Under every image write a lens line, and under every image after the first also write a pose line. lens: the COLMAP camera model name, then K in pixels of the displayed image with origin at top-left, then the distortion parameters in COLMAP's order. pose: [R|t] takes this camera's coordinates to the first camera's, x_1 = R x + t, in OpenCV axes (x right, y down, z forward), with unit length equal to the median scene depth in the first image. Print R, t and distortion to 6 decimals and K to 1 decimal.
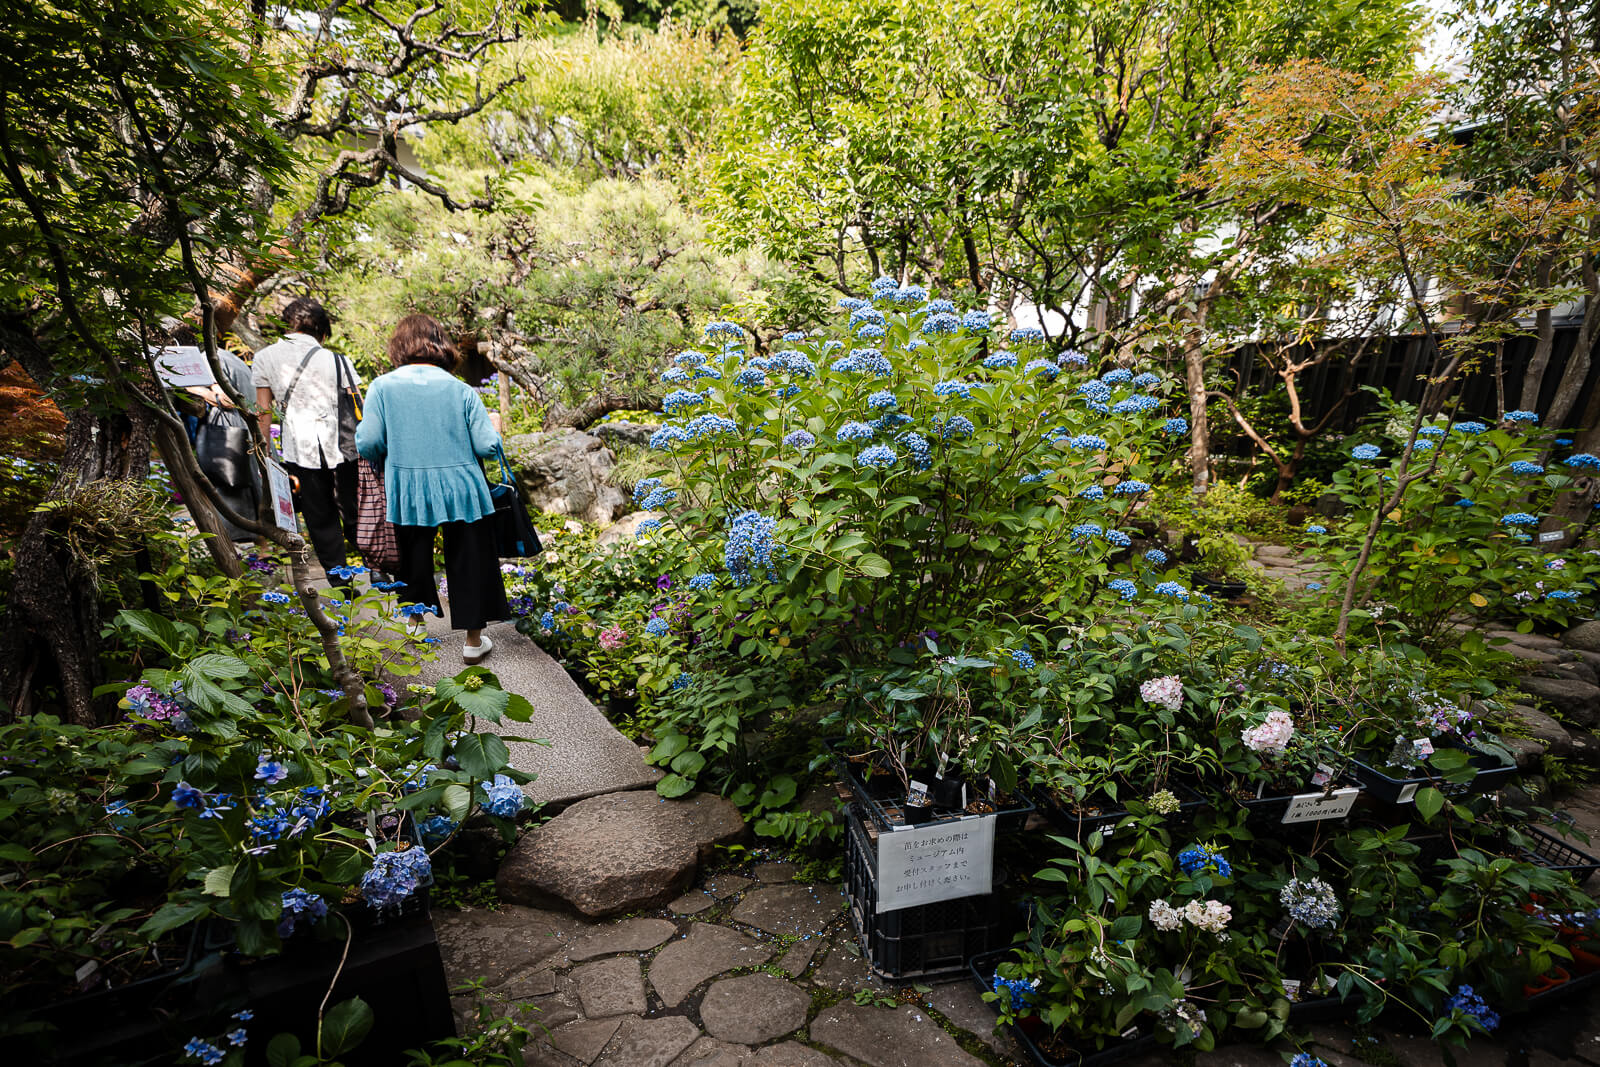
lens RADIAL K [[678.7, 0, 798.8], [0, 678.7, 630.3], [0, 0, 1]] dist [0.000388, -0.000018]
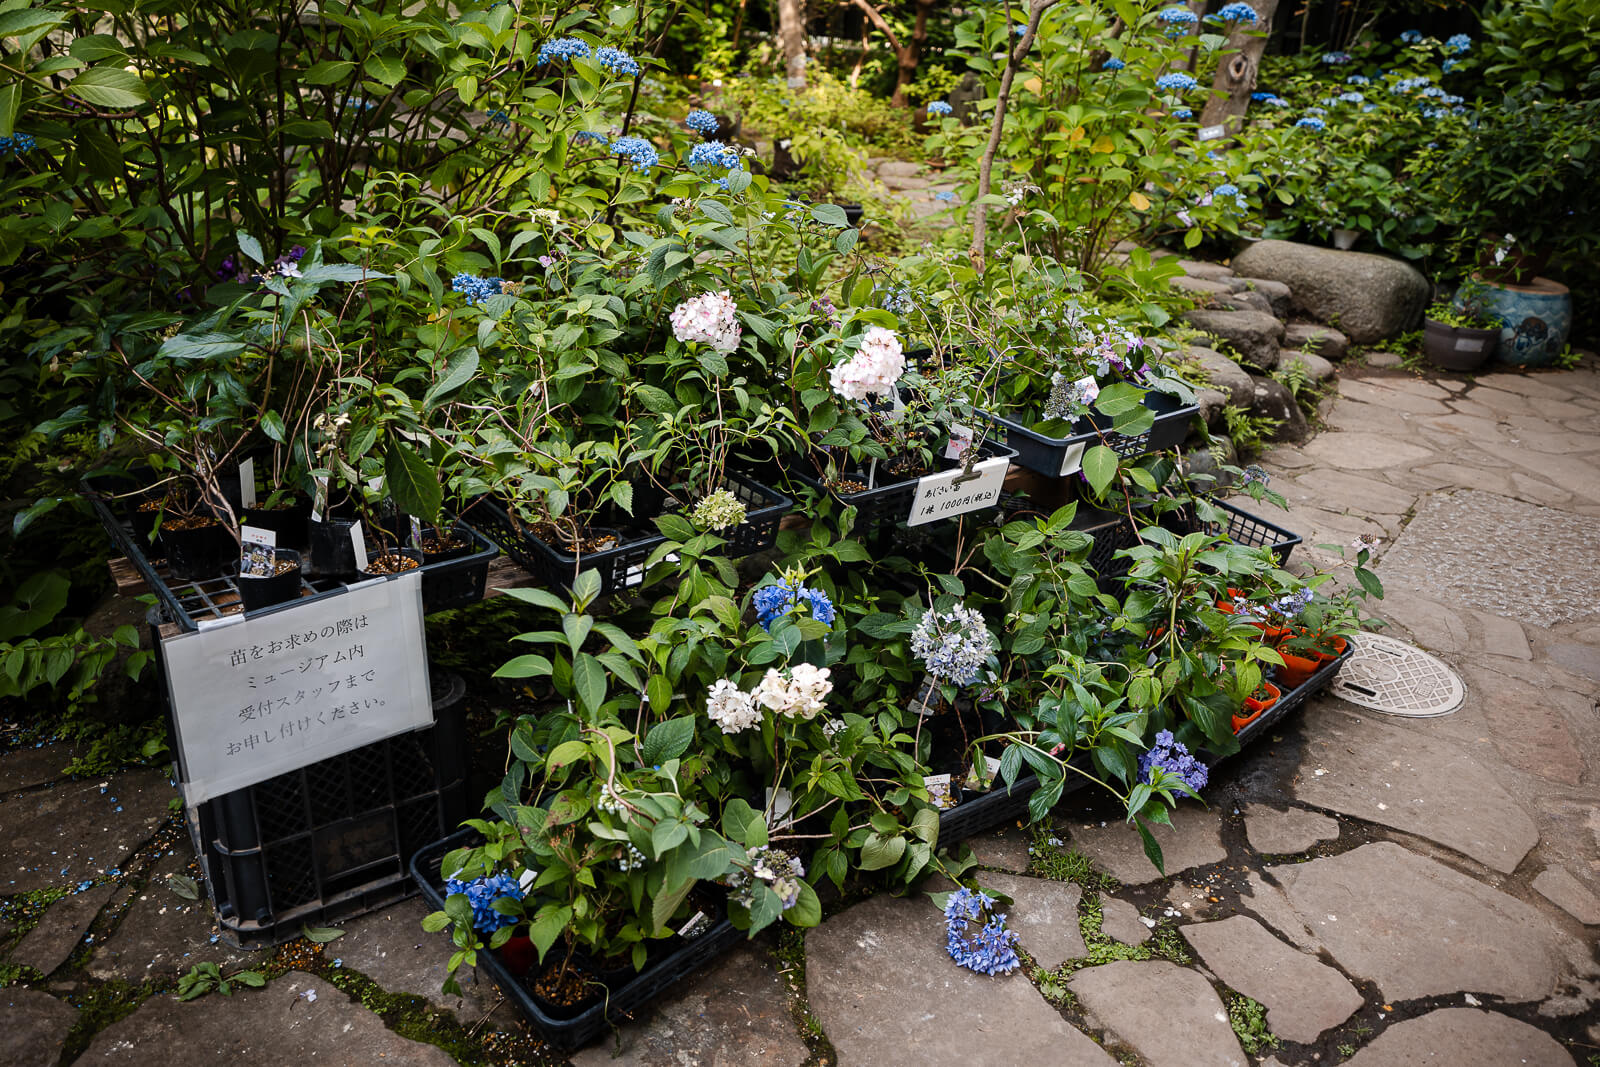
lens RADIAL K [[678.7, 0, 799.5], [0, 678.7, 528.5], [0, 0, 1]] dist [0.000388, -0.000018]
pose [[0.952479, -0.086319, 0.292119, 0.435142], [0.084227, 0.996251, 0.019755, 0.263622], [-0.292729, 0.005788, 0.956178, 0.437529]]
